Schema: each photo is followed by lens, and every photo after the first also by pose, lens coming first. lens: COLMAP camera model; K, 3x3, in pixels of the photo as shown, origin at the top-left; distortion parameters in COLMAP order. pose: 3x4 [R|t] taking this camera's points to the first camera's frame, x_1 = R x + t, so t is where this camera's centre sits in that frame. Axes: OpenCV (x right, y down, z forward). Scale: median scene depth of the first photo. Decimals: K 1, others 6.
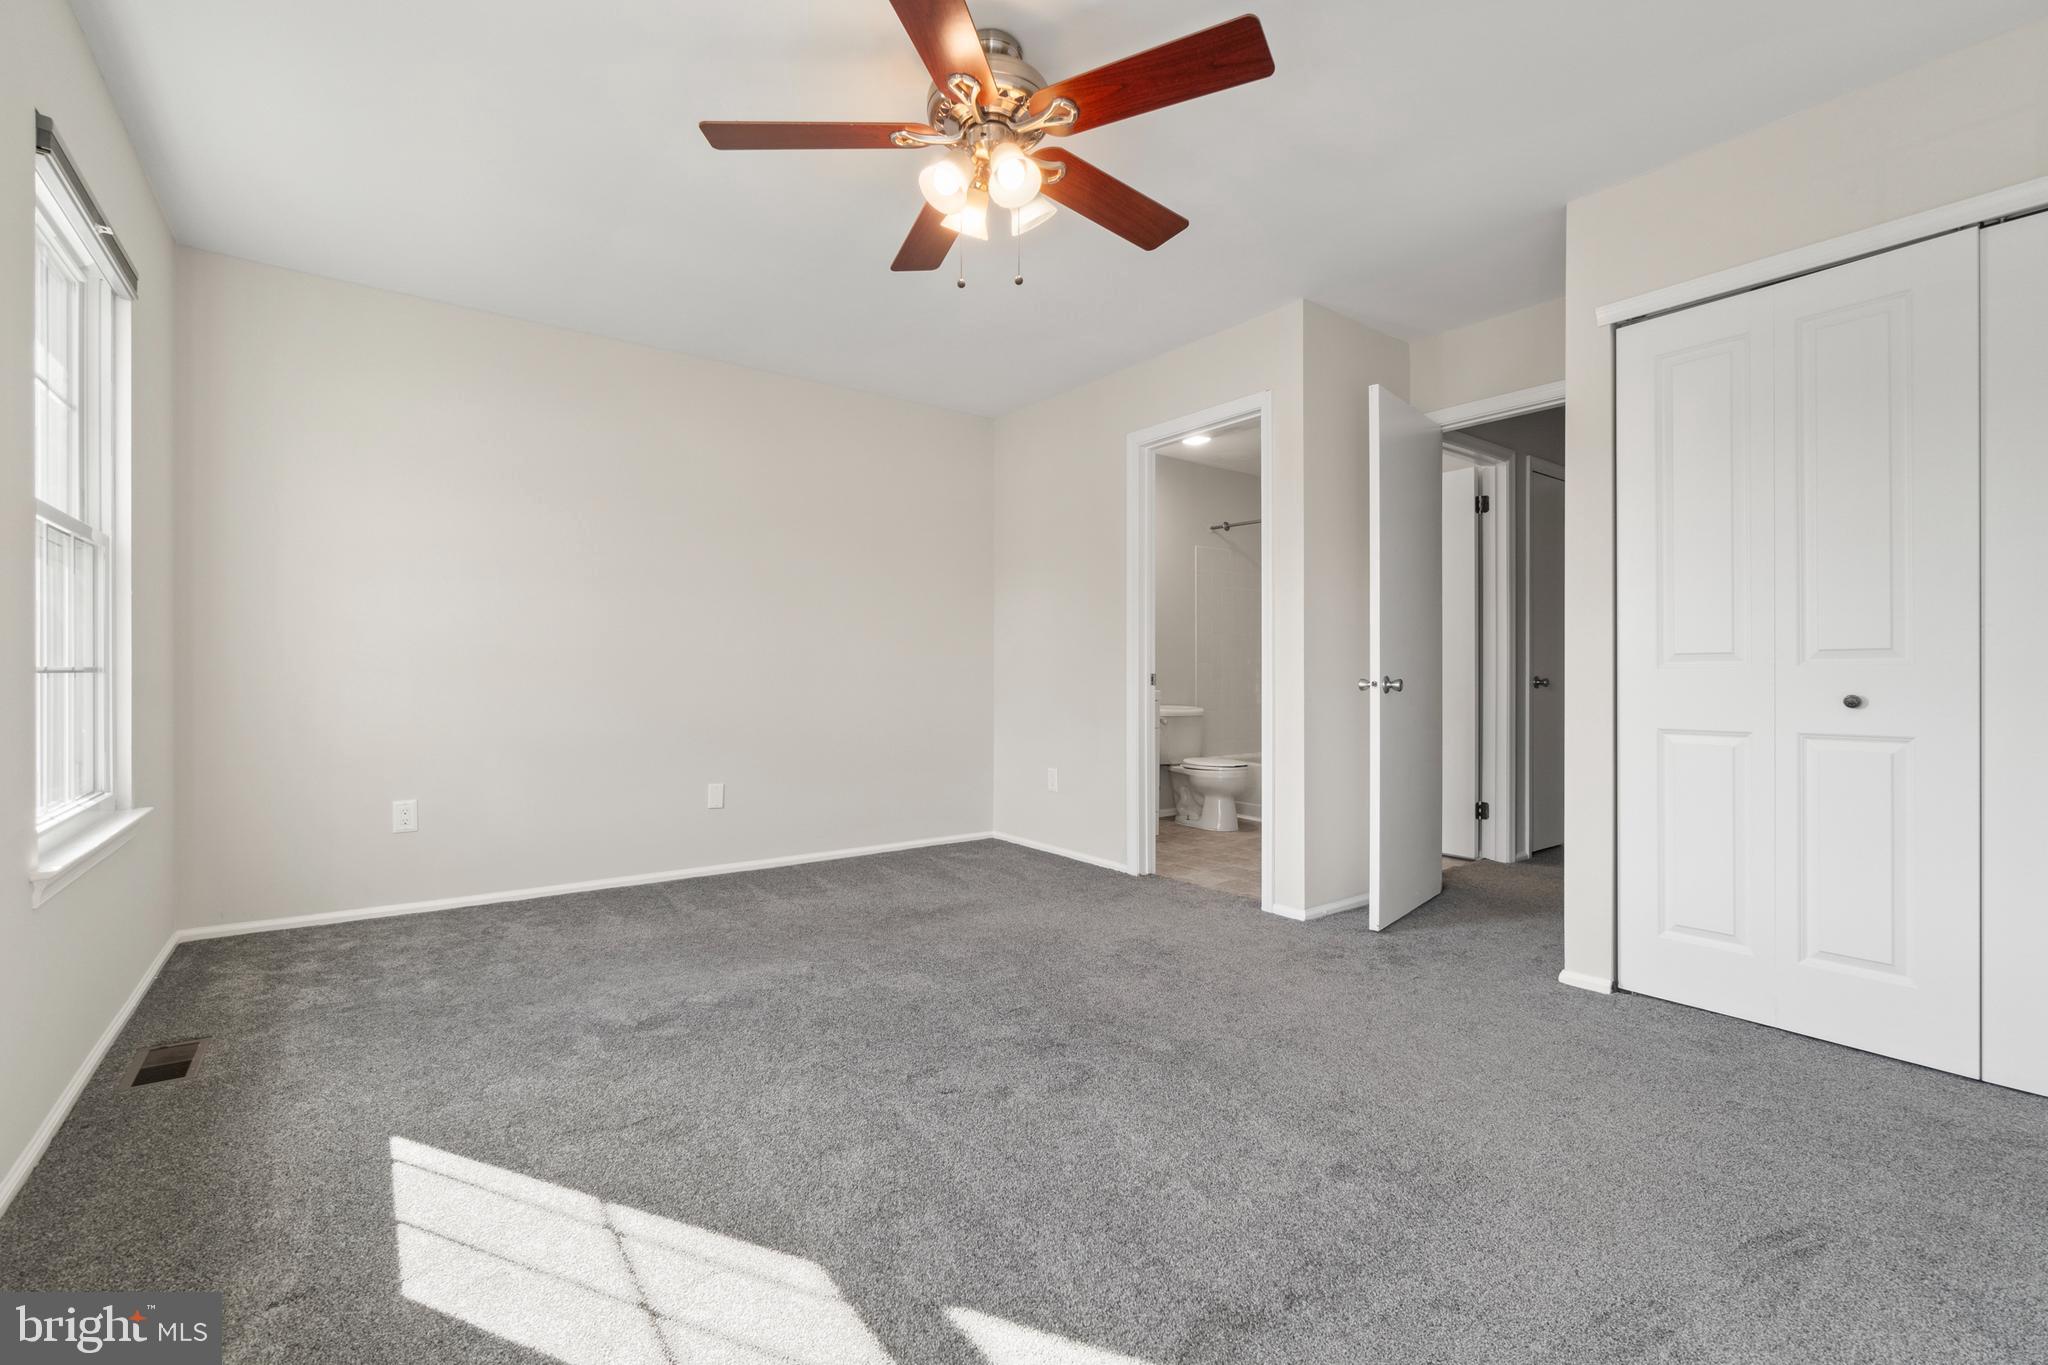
lens RADIAL K [[886.0, 0, 1024.0], [0, 886.0, 682.5], [0, 0, 1]] dist [-0.016663, 0.000139]
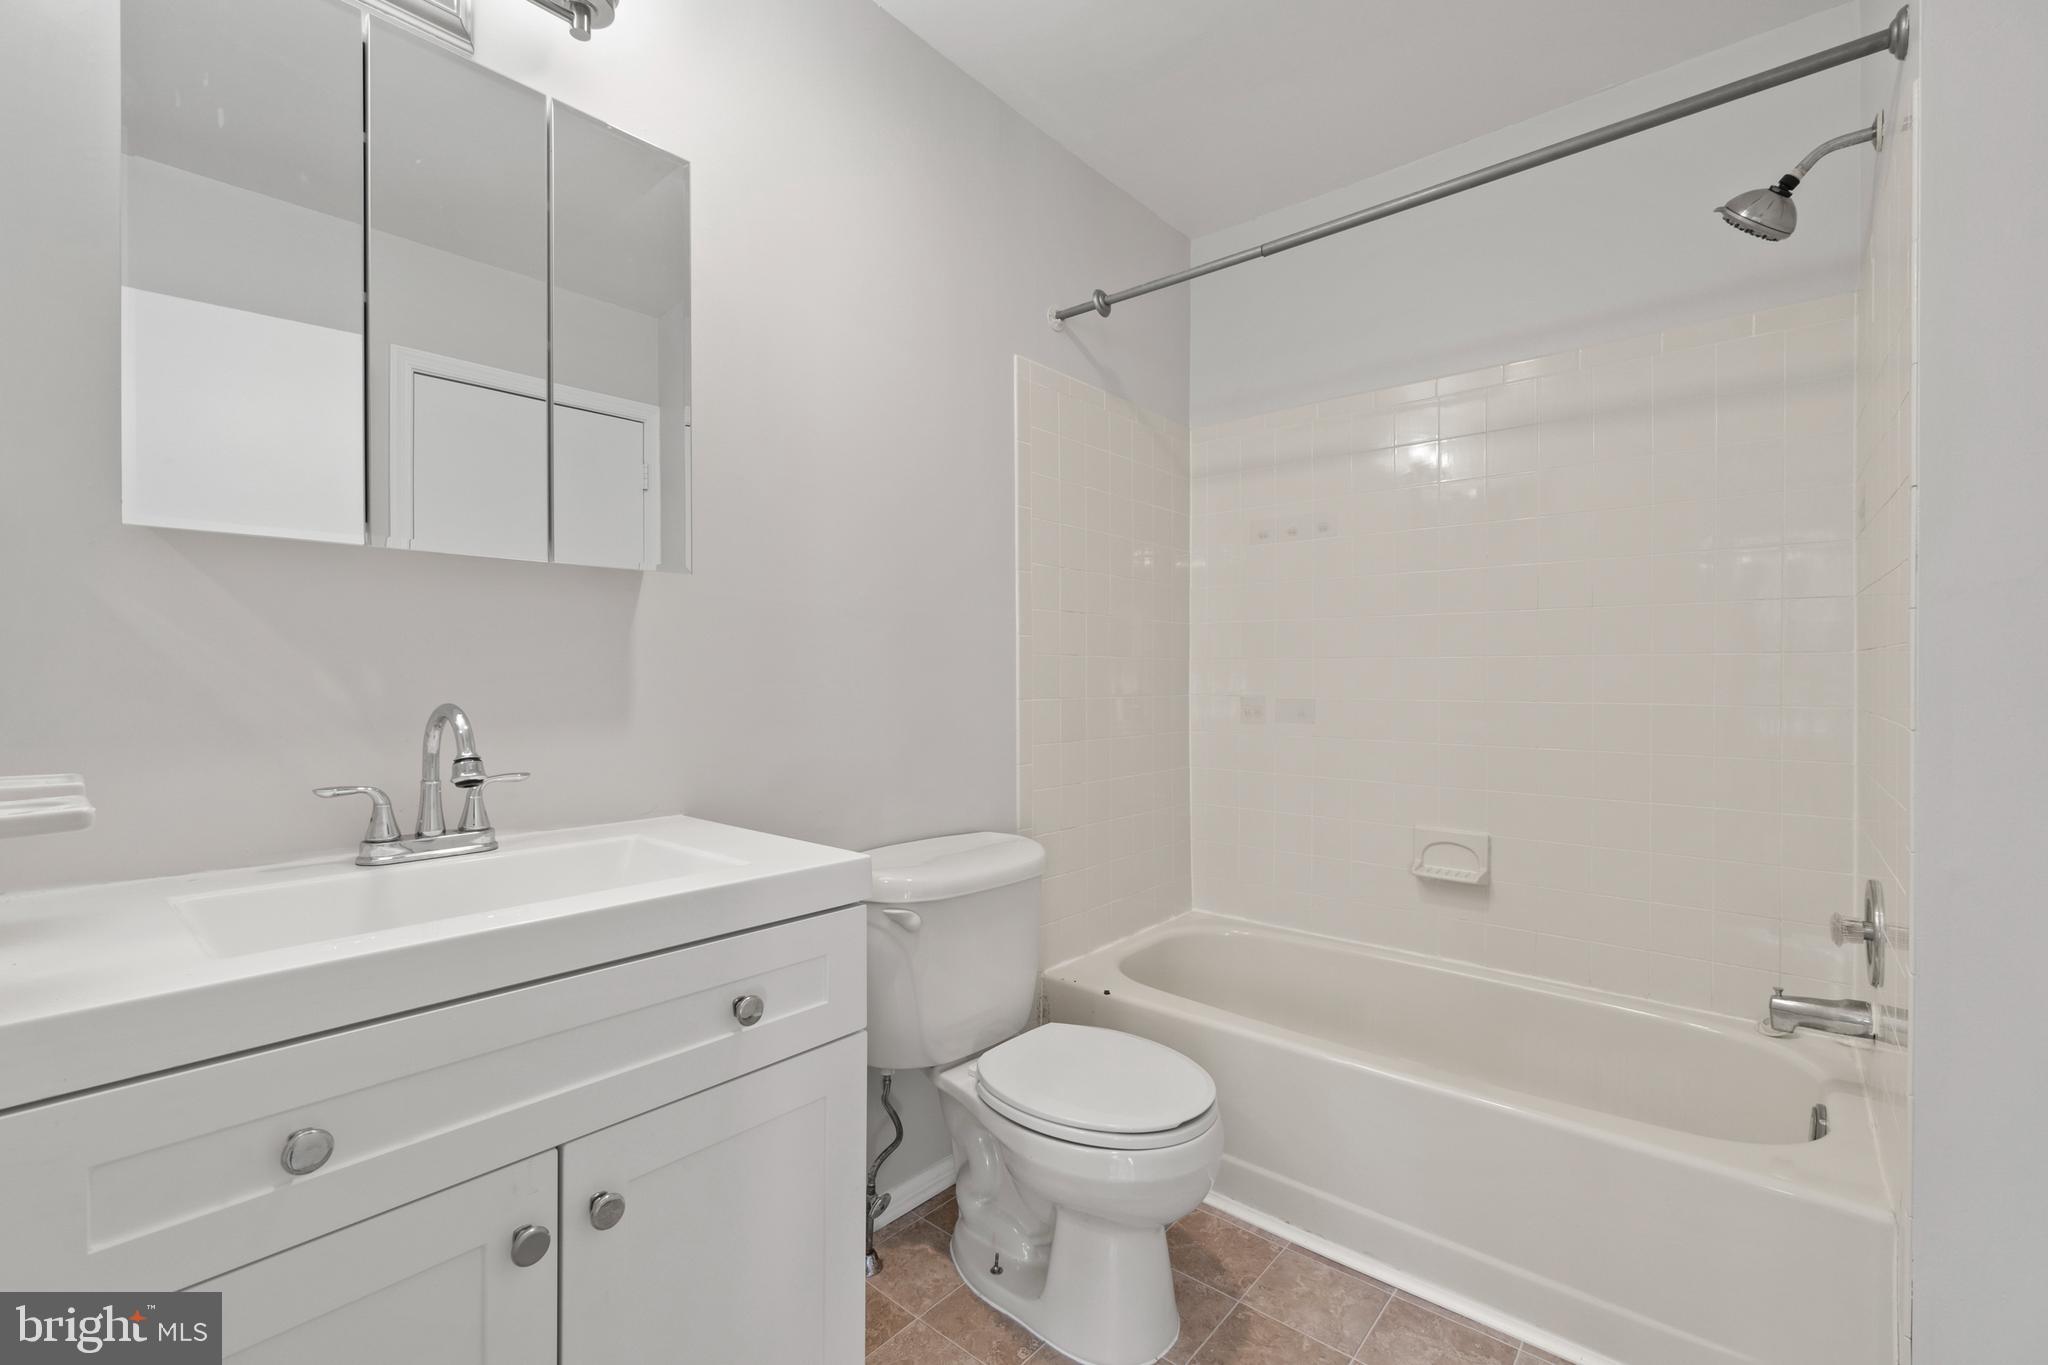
lens RADIAL K [[886.0, 0, 1024.0], [0, 886.0, 682.5], [0, 0, 1]] dist [-0.016663, 0.000139]
pose [[0.972519, 0.003902, 0.232792, 0.124701], [-0.005051, 0.999978, 0.004338, -0.030415], [-0.232770, -0.005395, 0.972517, 0.703066]]
